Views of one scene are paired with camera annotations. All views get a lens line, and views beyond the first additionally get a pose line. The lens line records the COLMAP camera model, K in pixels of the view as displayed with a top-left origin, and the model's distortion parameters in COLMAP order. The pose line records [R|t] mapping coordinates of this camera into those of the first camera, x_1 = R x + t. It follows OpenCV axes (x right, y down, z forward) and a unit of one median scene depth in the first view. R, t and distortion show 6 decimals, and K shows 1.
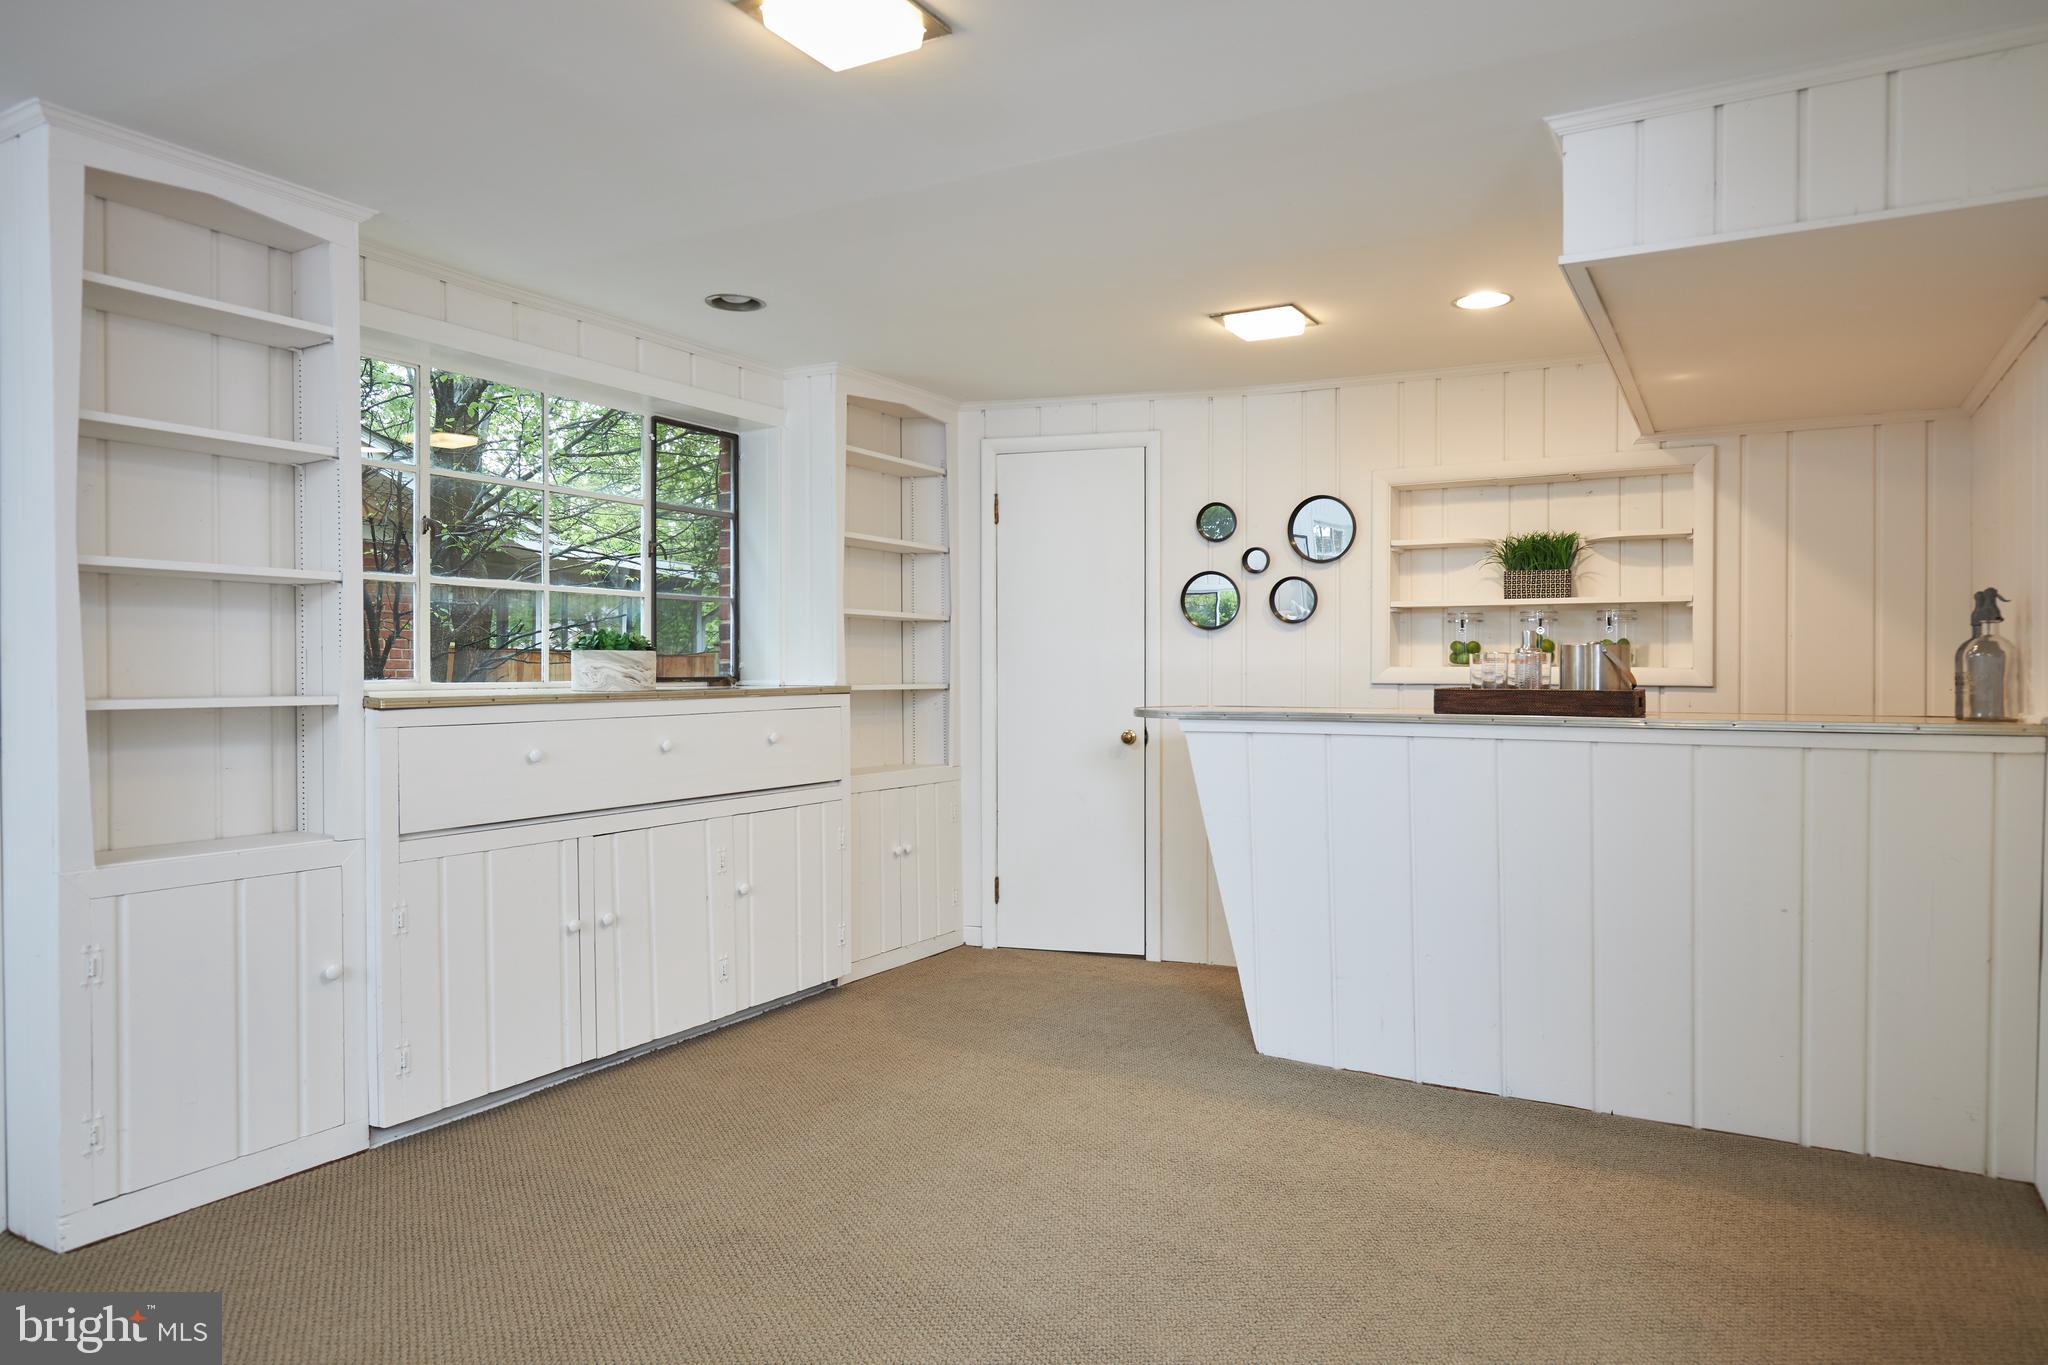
lens RADIAL K [[1276.3, 0, 1030.1], [0, 1276.3, 686.4], [0, 0, 1]] dist [-0.001835, -0.000568]
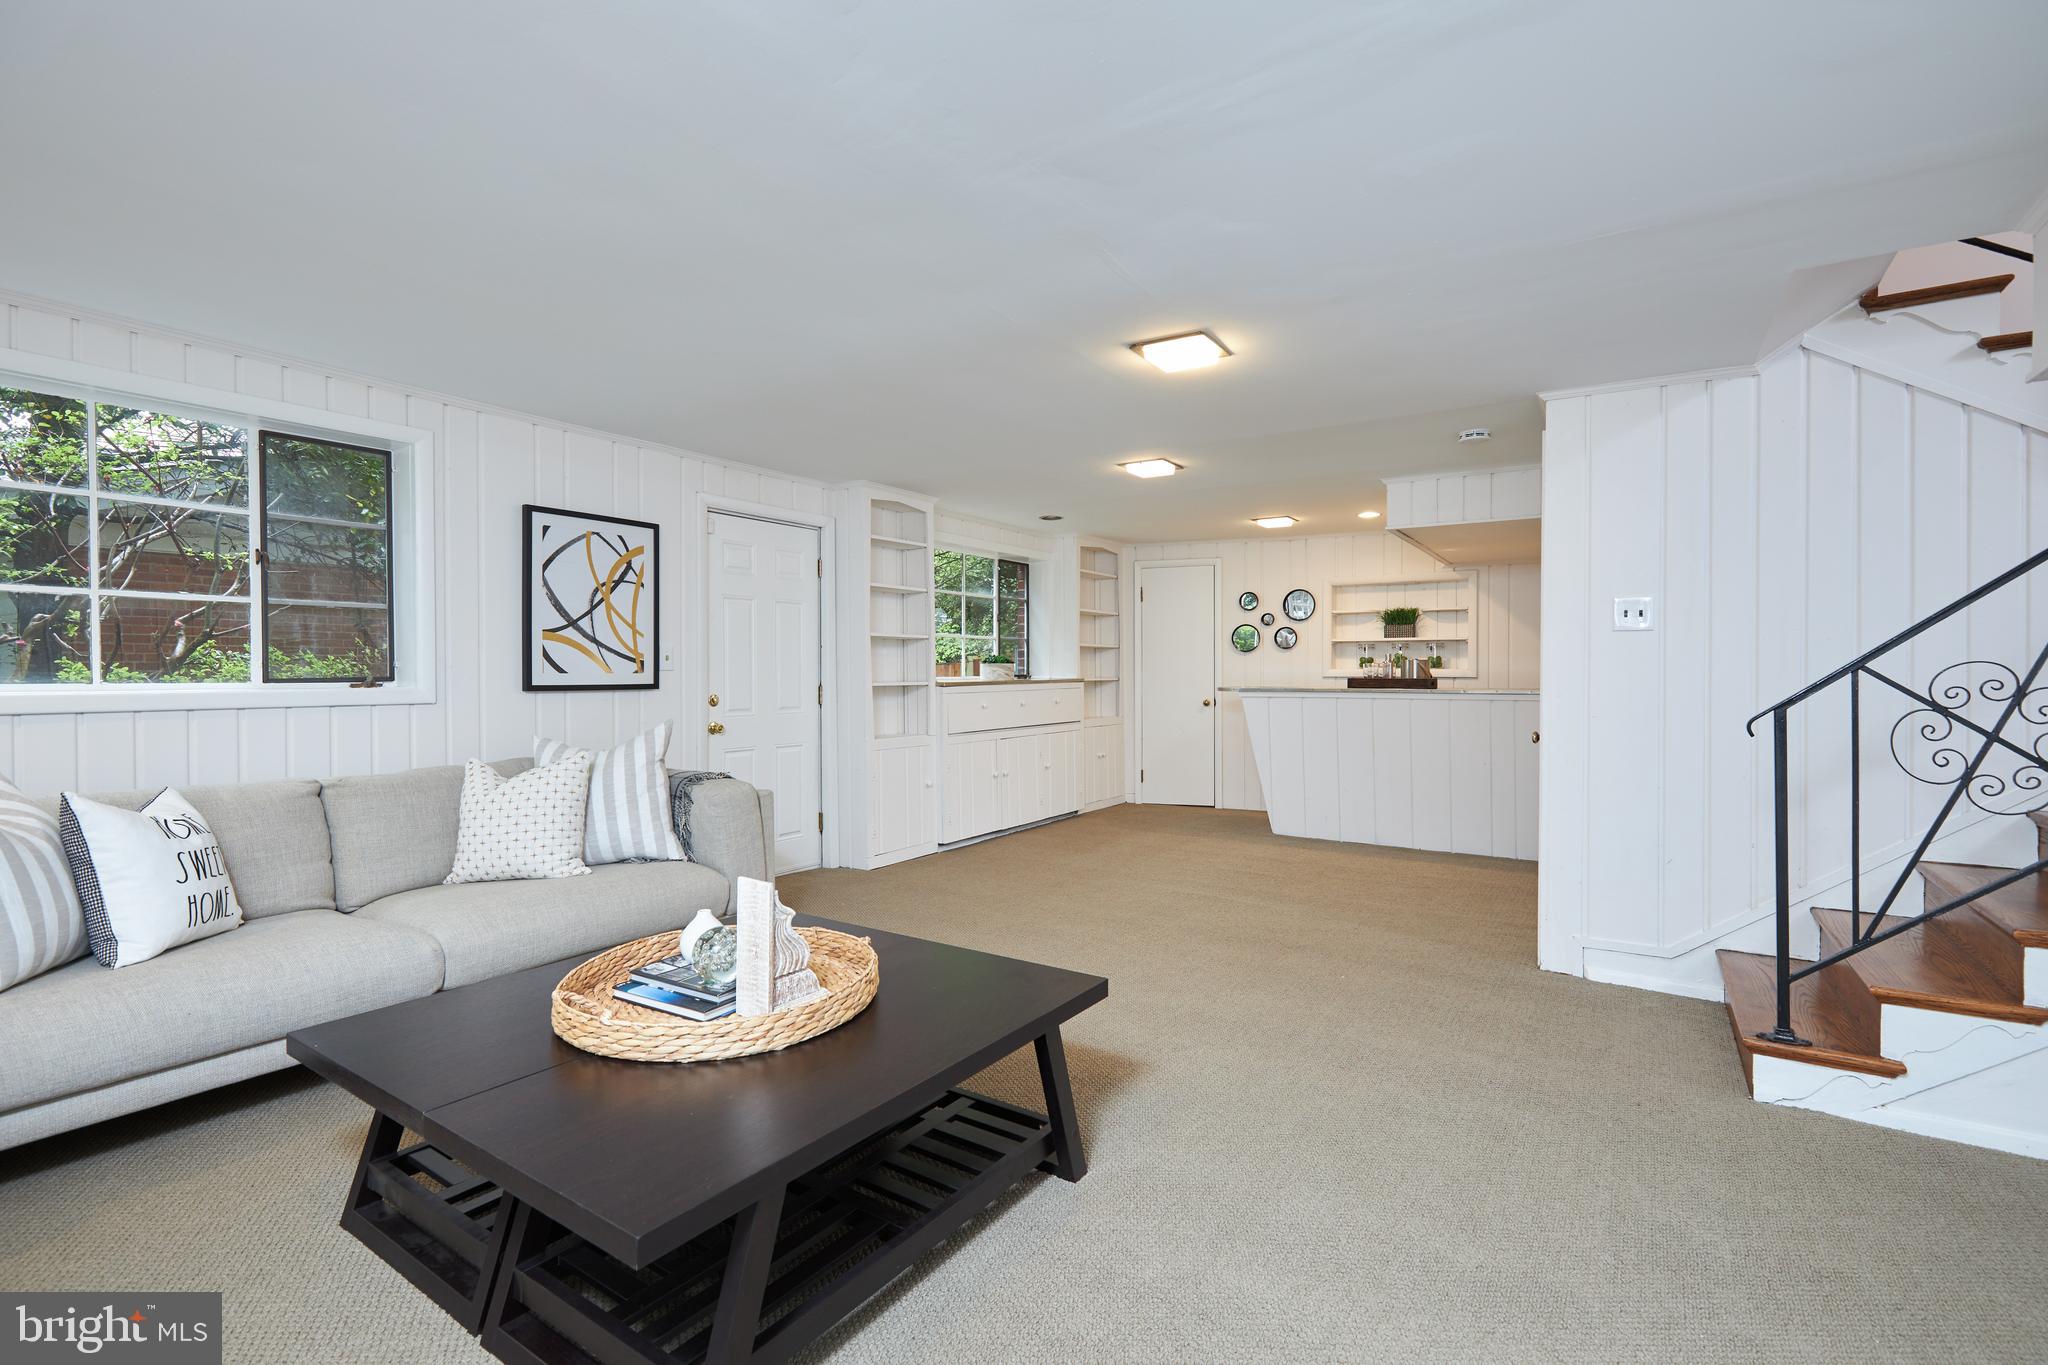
lens RADIAL K [[928.8, 0, 1029.1], [0, 928.8, 681.3], [0, 0, 1]] dist [0.000482, -0.003033]
pose [[0.998579, -0.002318, -0.053243, -0.149878], [0.002219, 0.999996, -0.001912, 0.007568], [0.053247, 0.001792, 0.998580, -0.616658]]
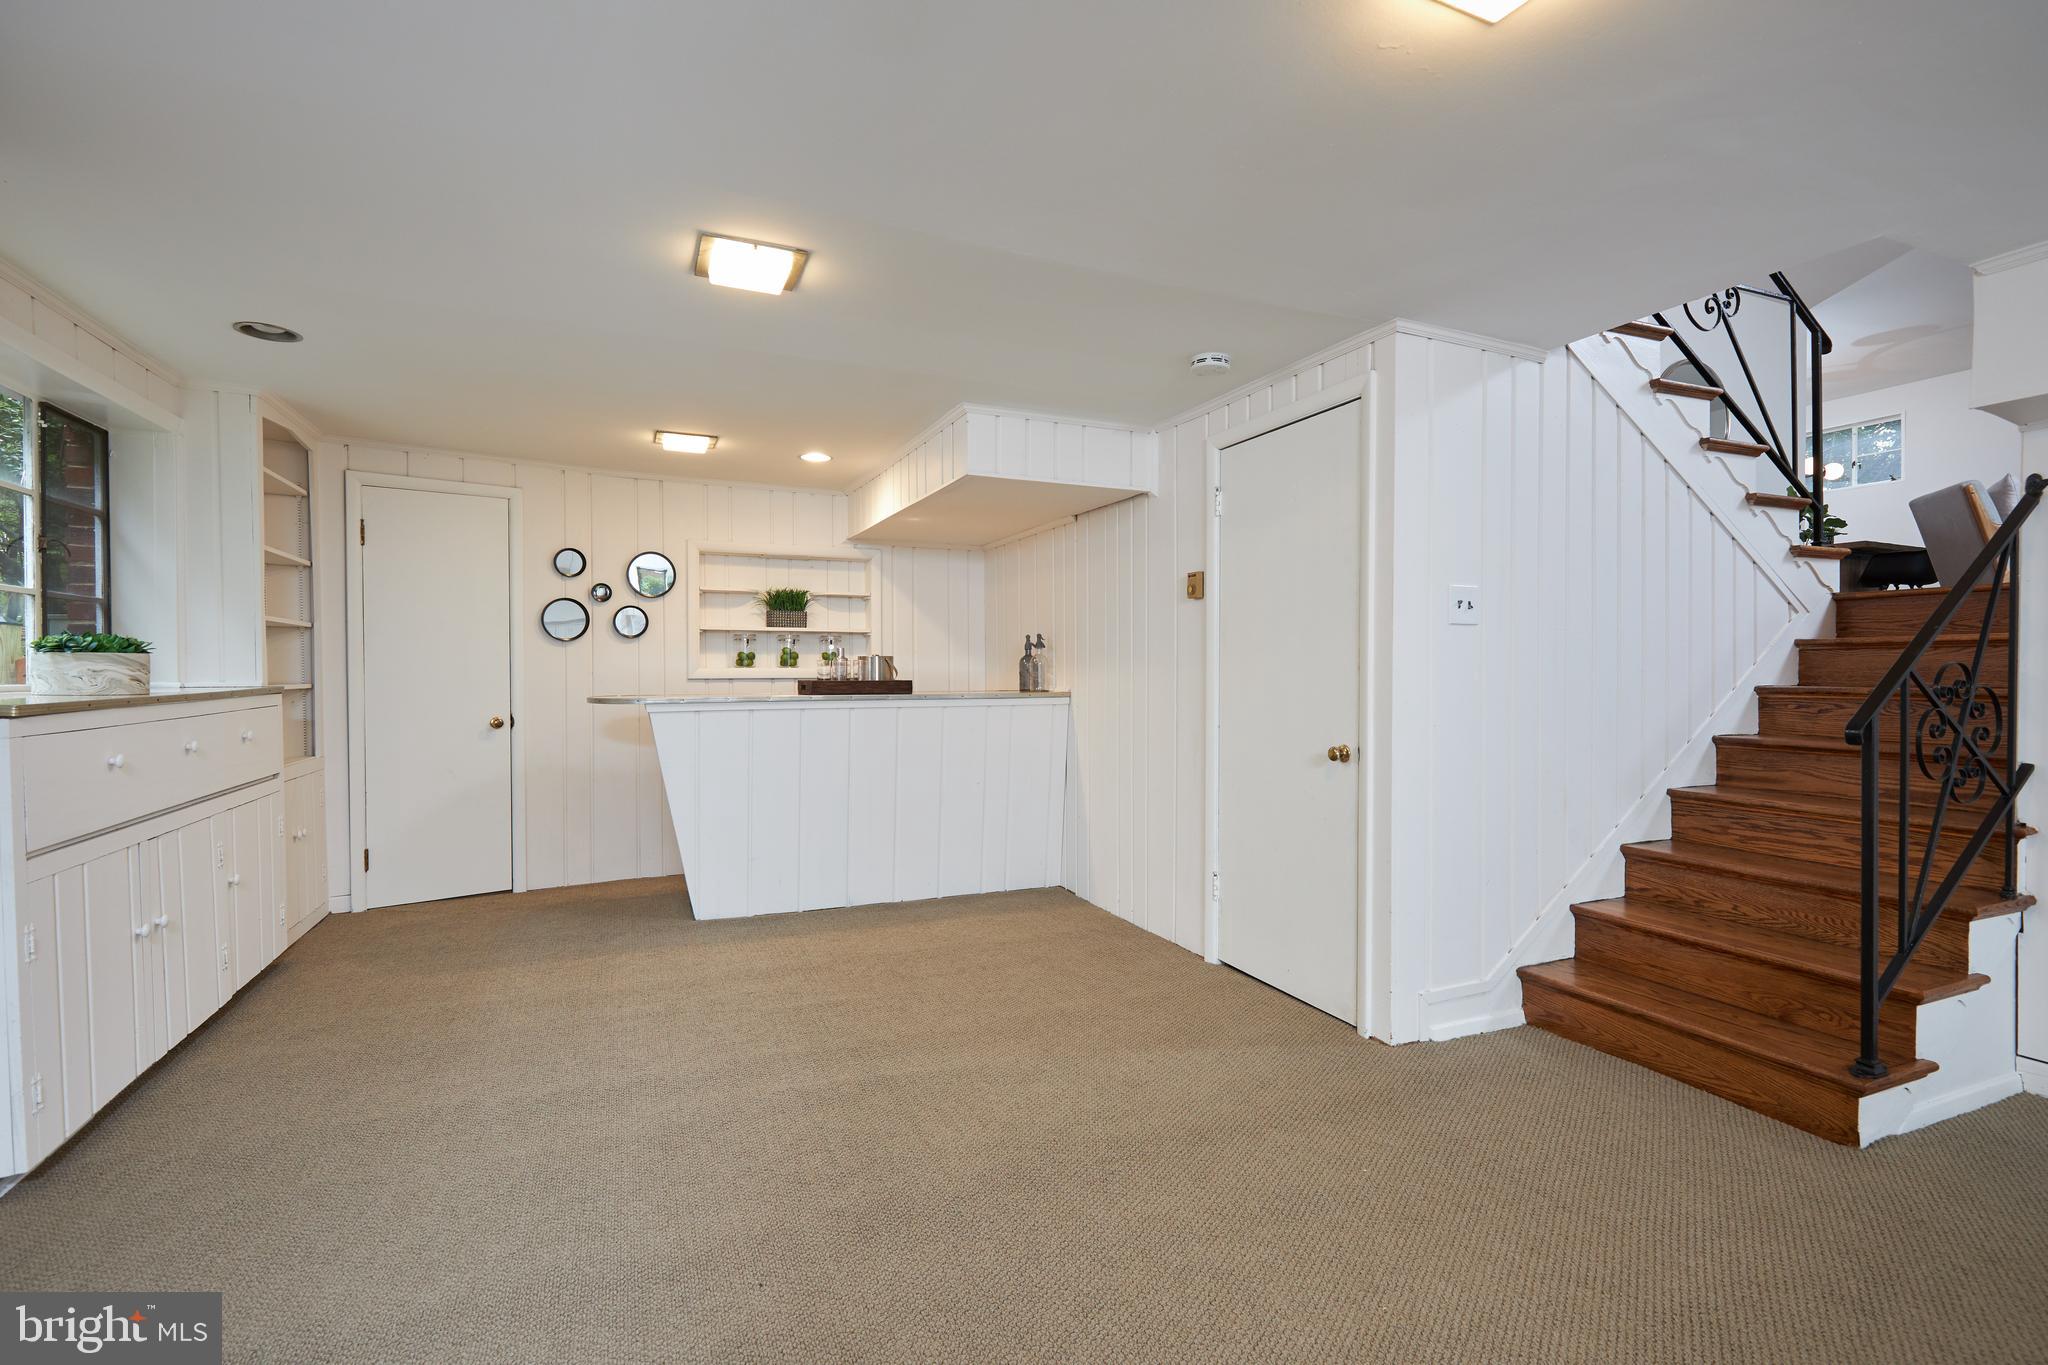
lens RADIAL K [[928.8, 0, 1029.1], [0, 928.8, 681.3], [0, 0, 1]] dist [0.000482, -0.003033]
pose [[0.590112, -0.013357, 0.807211, -0.405196], [0.012125, 0.999897, 0.007681, -0.002818], [-0.807231, 0.005255, 0.590213, 0.014023]]
